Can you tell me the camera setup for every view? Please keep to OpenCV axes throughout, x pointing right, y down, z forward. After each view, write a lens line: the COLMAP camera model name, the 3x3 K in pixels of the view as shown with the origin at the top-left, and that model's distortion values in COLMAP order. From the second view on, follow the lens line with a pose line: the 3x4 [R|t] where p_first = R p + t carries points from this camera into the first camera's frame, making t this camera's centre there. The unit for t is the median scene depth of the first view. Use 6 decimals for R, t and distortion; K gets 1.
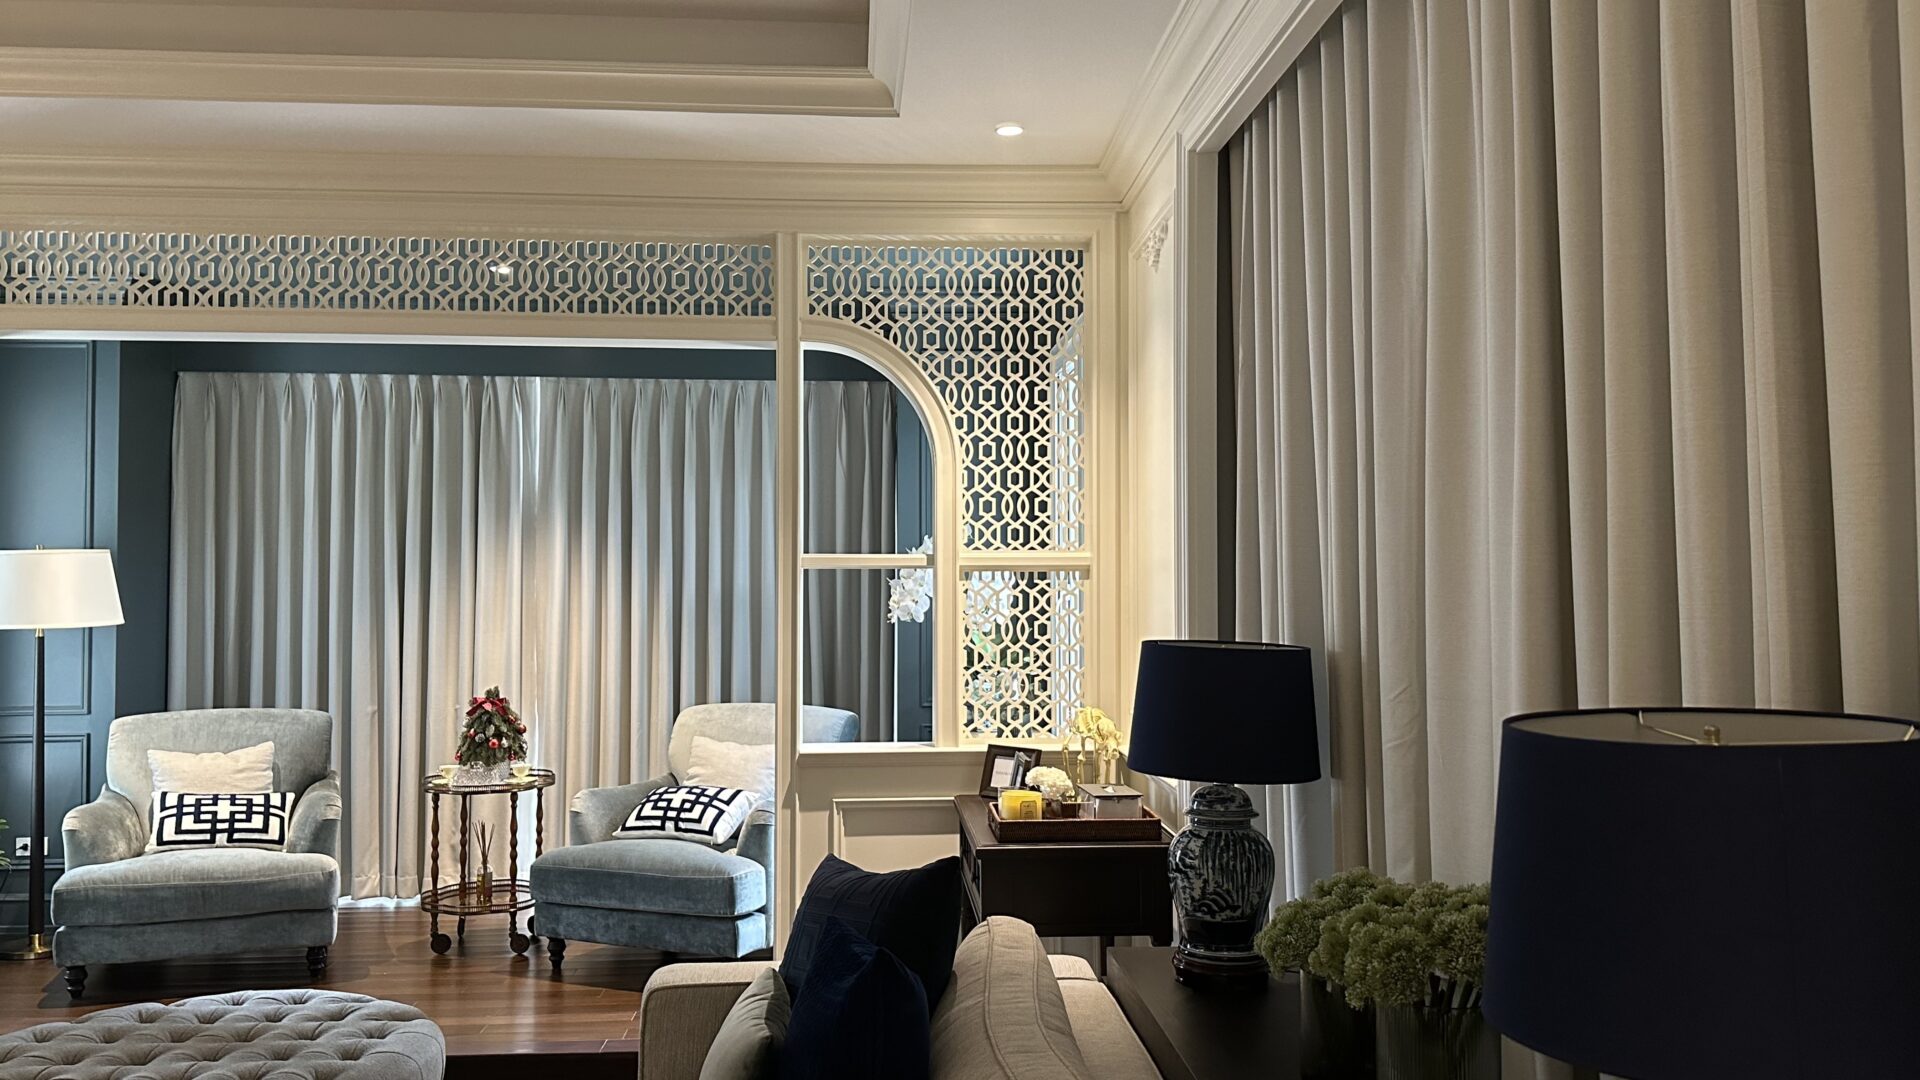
lens RADIAL K [[1449.8, 0, 958.7], [0, 1449.8, 528.8], [0, 0, 1]] dist [-0.009967, -0.026423]
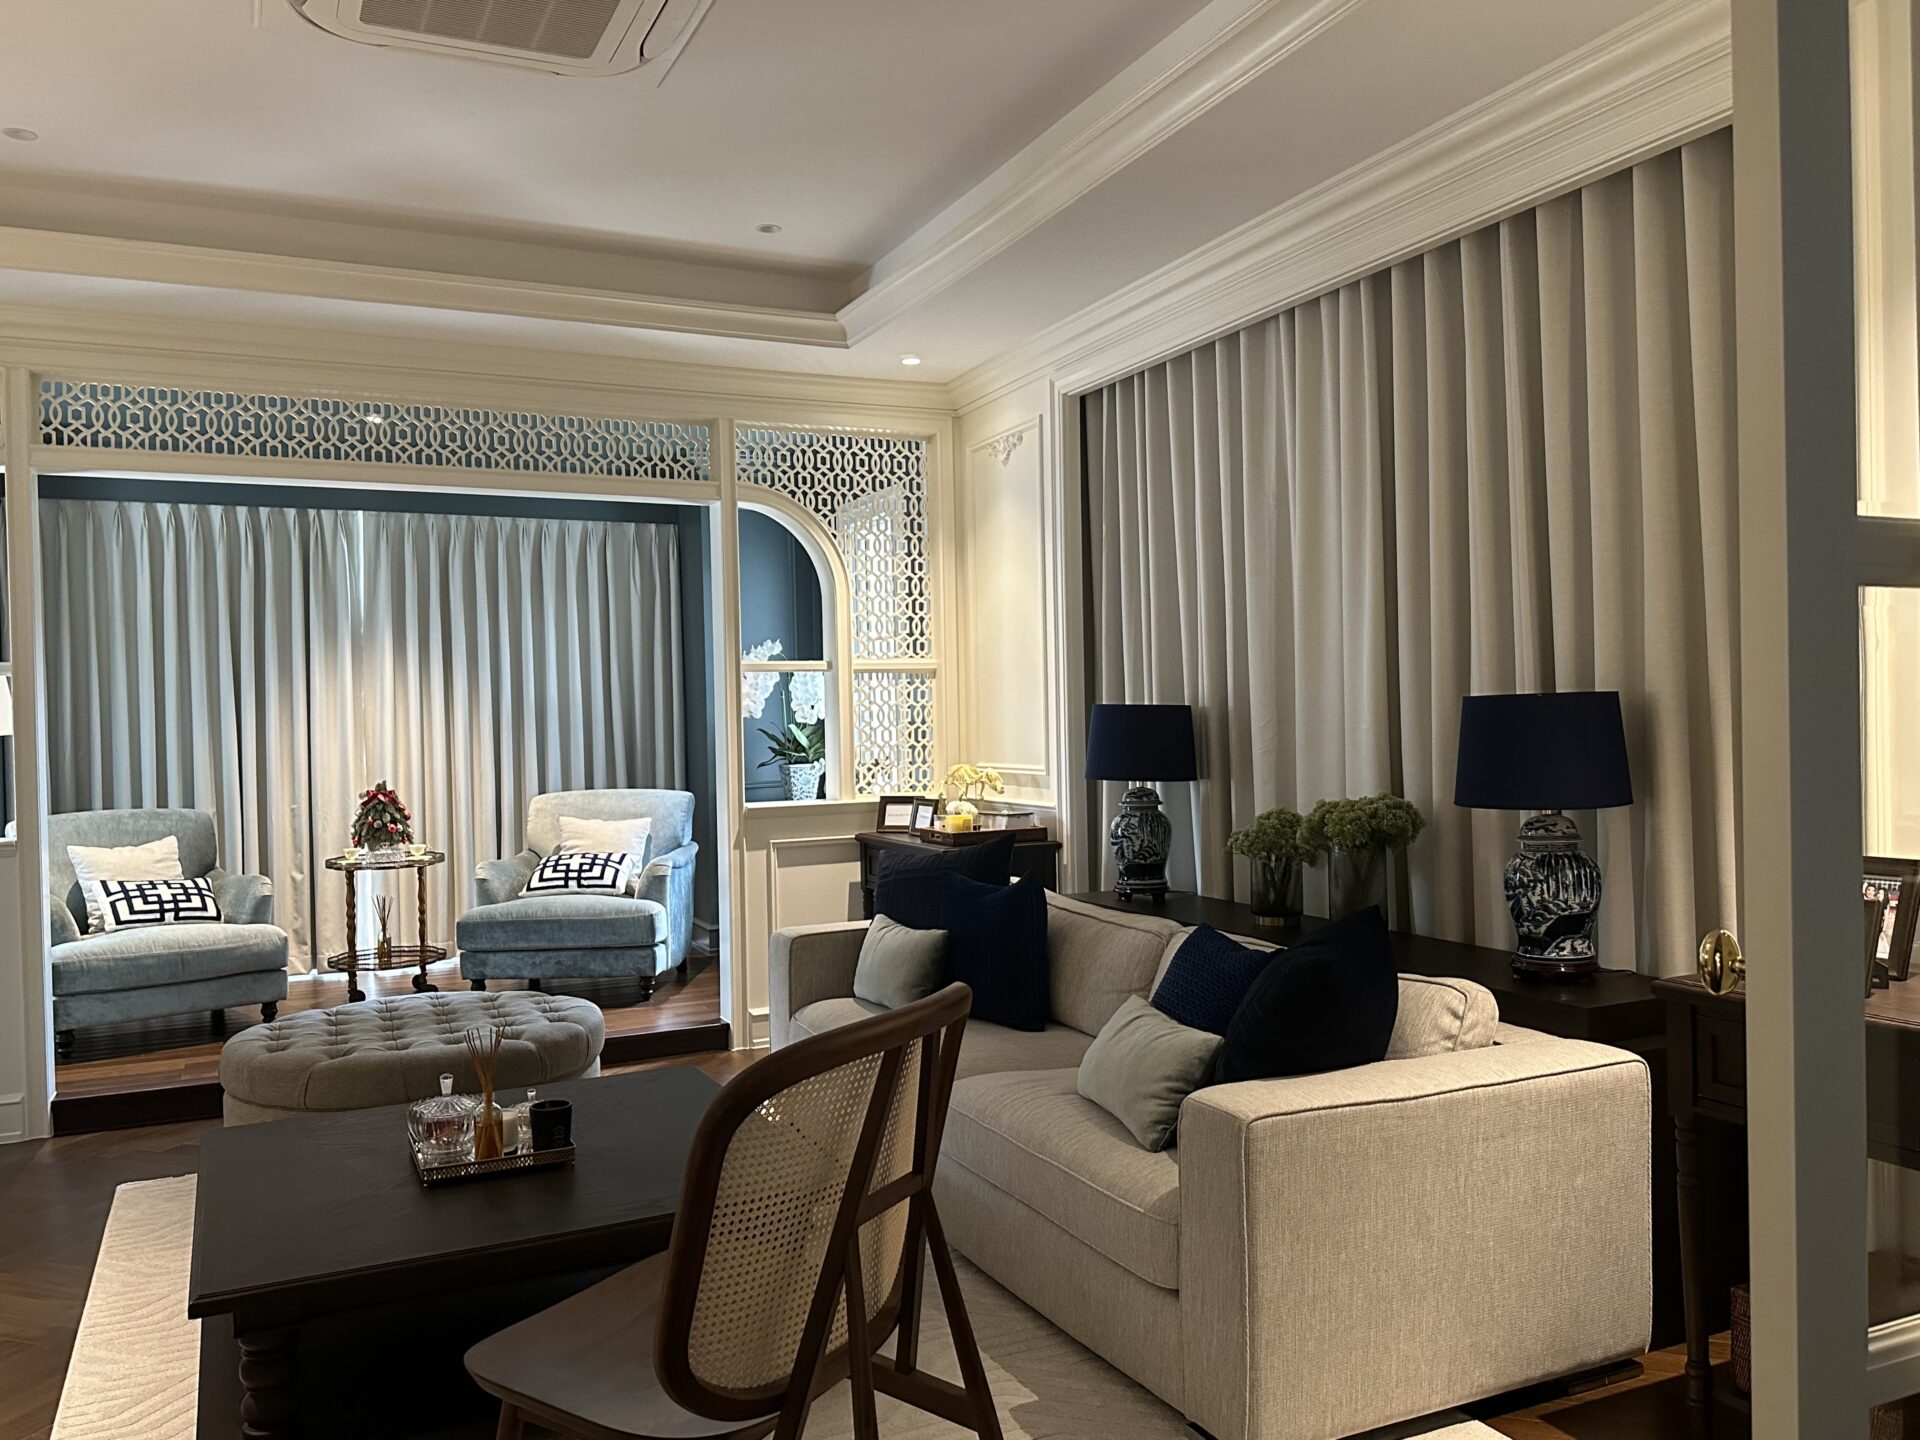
lens RADIAL K [[1508.7, 0, 960.6], [0, 1508.7, 730.9], [0, 0, 1]] dist [-0.085937, 0.001730]
pose [[0.925306, -0.018115, 0.378788, -0.375169], [0.000496, 0.998915, 0.046559, 0.014693], [-0.379221, -0.042894, 0.924312, -0.306277]]
